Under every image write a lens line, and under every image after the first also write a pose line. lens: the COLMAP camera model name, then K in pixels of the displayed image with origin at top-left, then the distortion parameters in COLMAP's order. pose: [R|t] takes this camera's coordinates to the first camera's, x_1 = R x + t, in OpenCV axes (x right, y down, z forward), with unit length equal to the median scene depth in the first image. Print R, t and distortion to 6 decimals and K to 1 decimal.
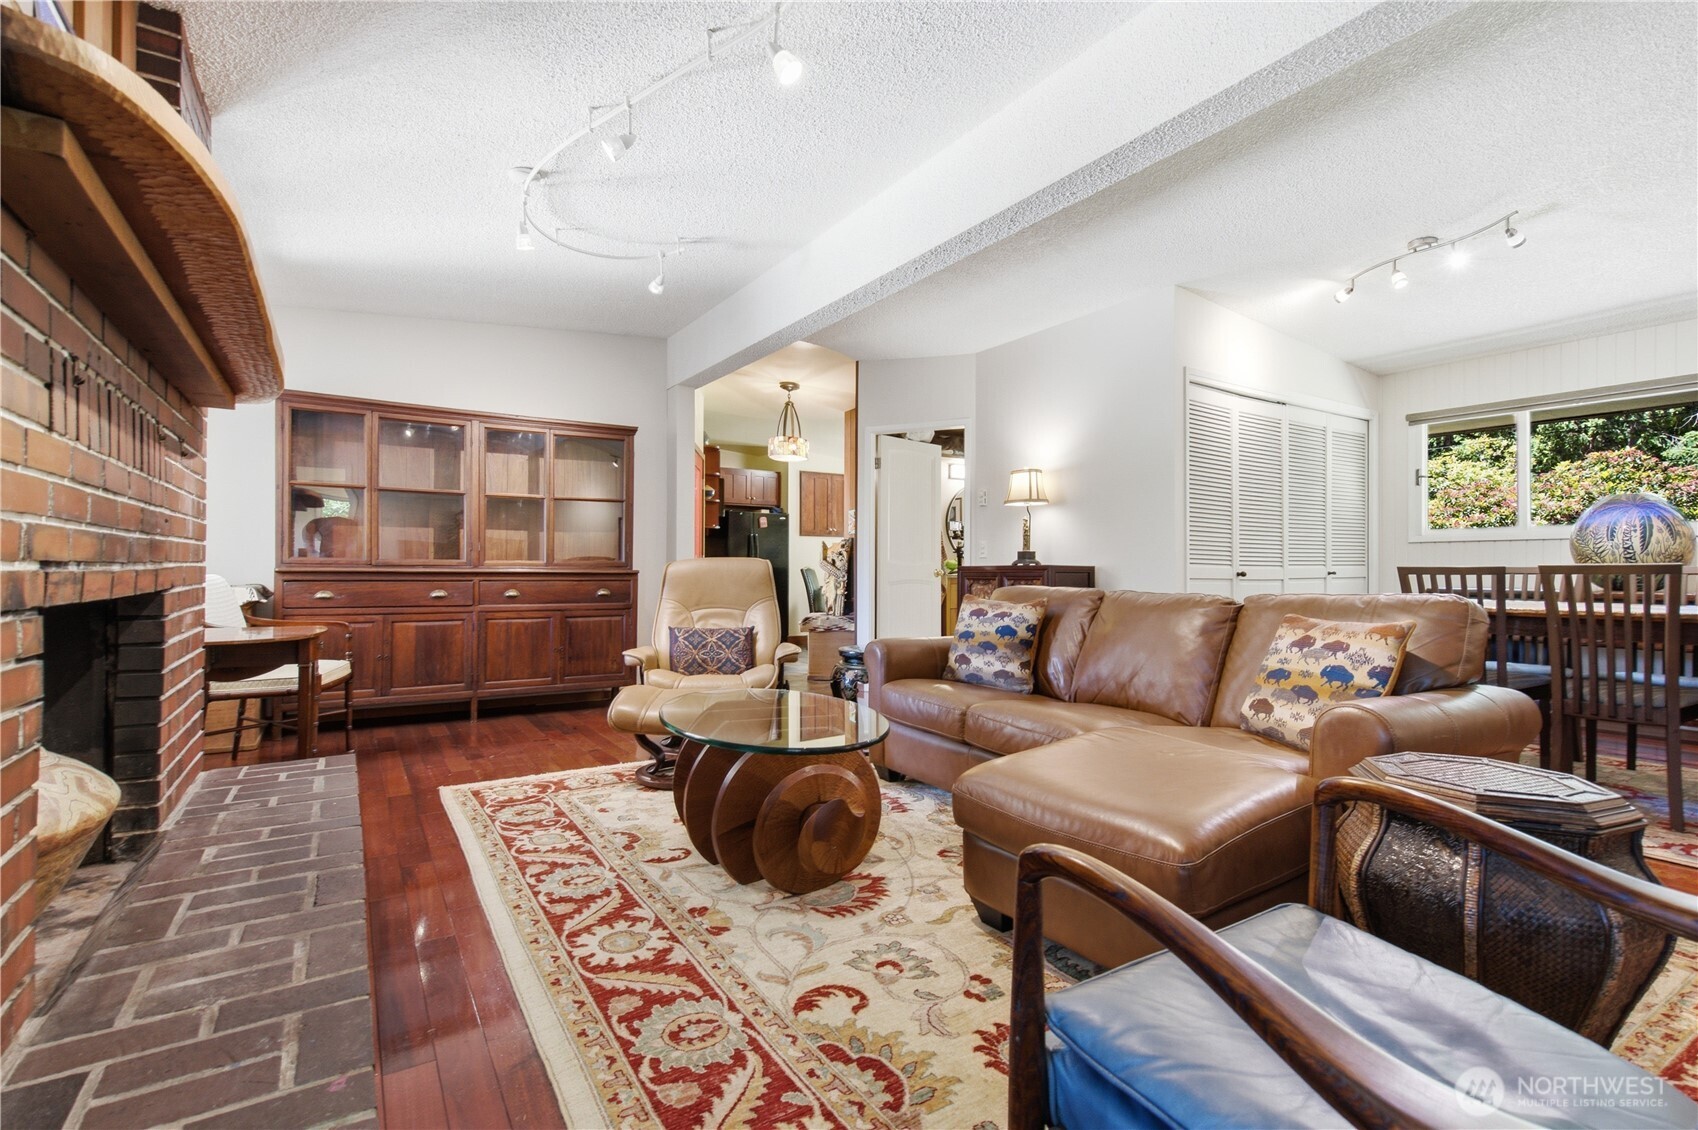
lens RADIAL K [[792.9, 0, 850.8], [0, 792.9, 564.1], [0, 0, 1]] dist [-0.009711, 0.002227]
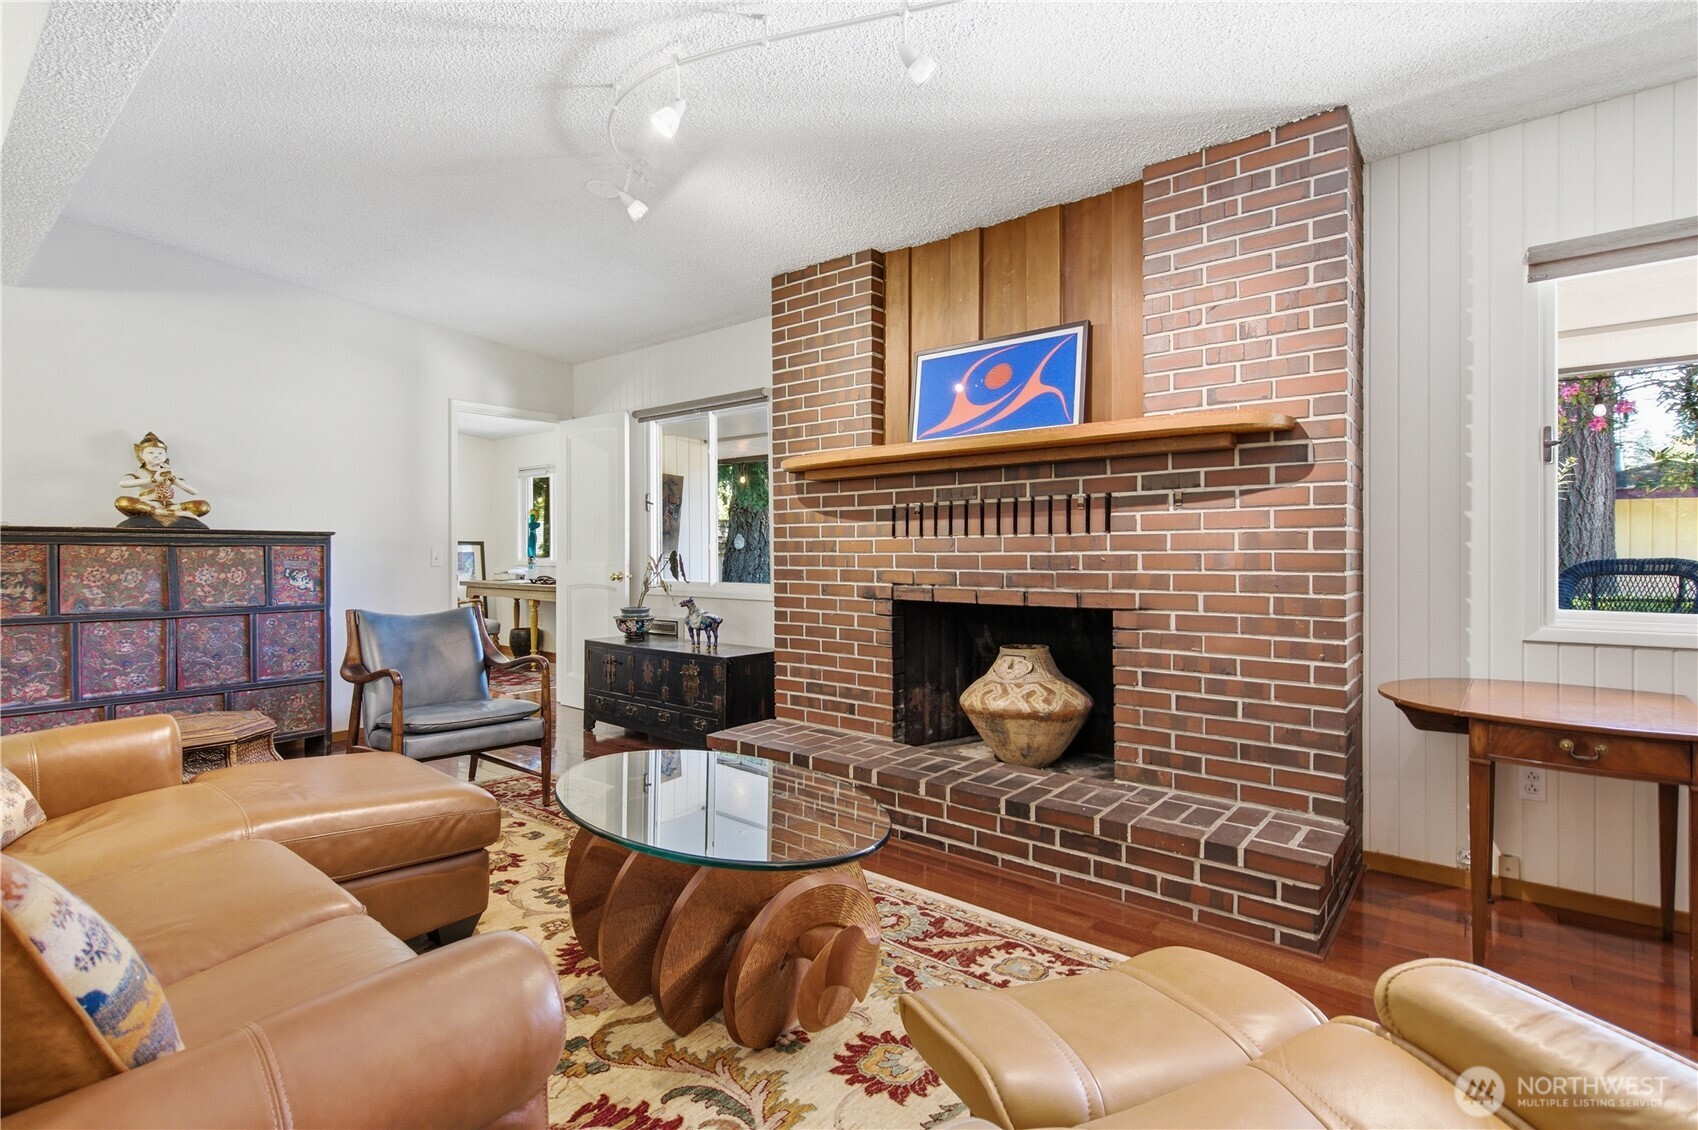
lens RADIAL K [[792.9, 0, 849.2], [0, 792.9, 560.8], [0, 0, 1]] dist [-0.009711, 0.002227]
pose [[-0.950194, -0.003546, -0.311638, 0.012996], [-0.004362, 0.999989, 0.001922, -0.047233], [0.311628, 0.003186, -0.950199, 1.872773]]
